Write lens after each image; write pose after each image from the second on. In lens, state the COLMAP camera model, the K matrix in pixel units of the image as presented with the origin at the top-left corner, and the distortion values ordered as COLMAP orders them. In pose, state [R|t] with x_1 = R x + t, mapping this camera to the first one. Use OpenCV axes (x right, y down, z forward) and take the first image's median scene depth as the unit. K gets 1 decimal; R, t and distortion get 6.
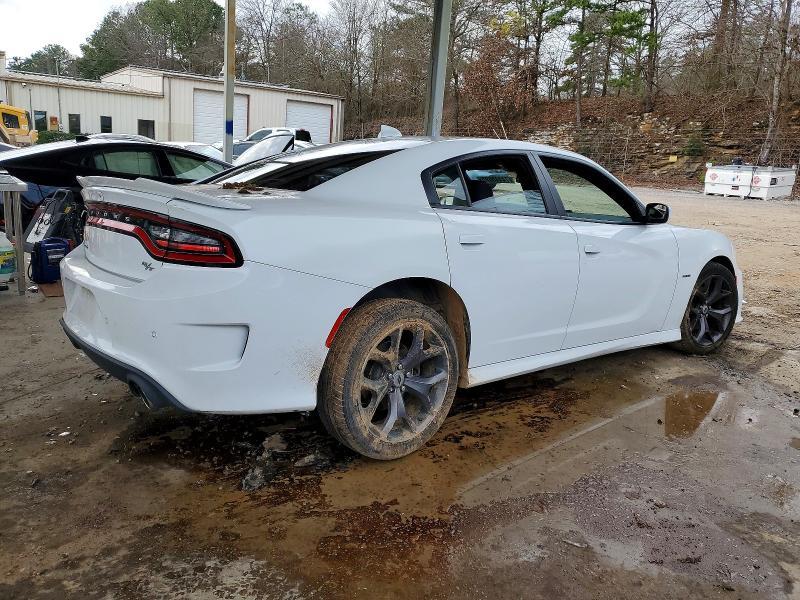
lens RADIAL K [[628.6, 0, 400.0], [0, 628.6, 300.0], [0, 0, 1]] dist [0.010423, 0.002808]
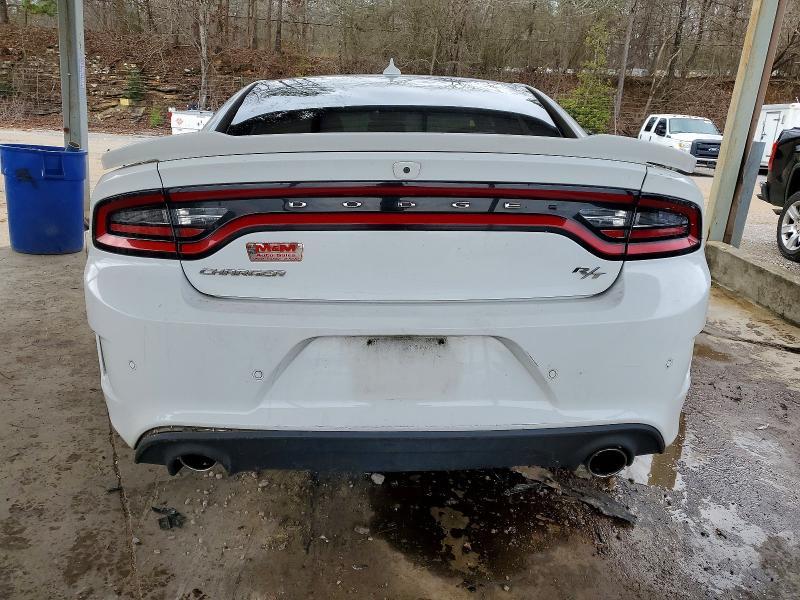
lens RADIAL K [[628.6, 0, 400.0], [0, 628.6, 300.0], [0, 0, 1]] dist [0.010423, 0.002808]
pose [[0.604719, -0.214618, 0.766977, -0.107183], [0.148907, 0.976494, 0.155840, -0.016359], [-0.782395, 0.019969, 0.622463, 0.078169]]
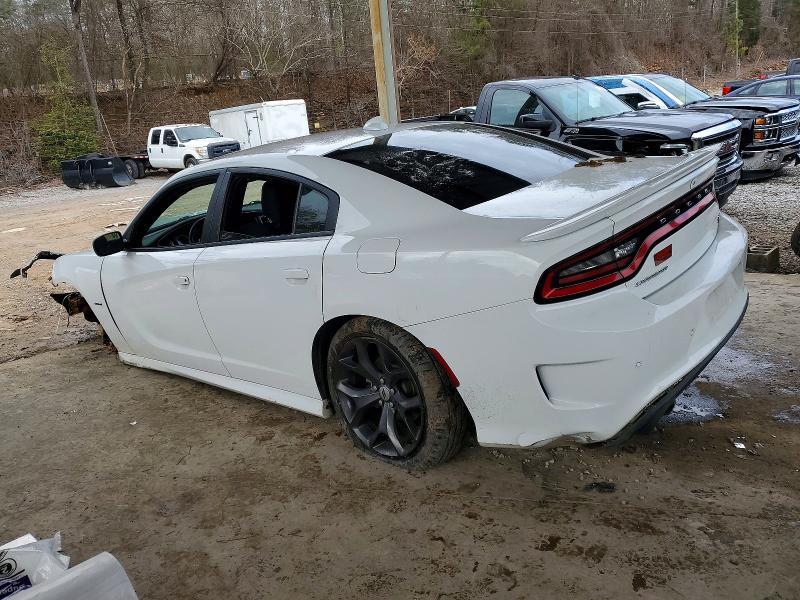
lens RADIAL K [[628.6, 0, 400.0], [0, 628.6, 300.0], [0, 0, 1]] dist [0.010423, 0.002808]
pose [[-0.177460, -0.291329, 0.940019, -0.110355], [0.326292, 0.883733, 0.335483, -0.019021], [-0.928462, 0.366256, -0.061769, 0.085152]]
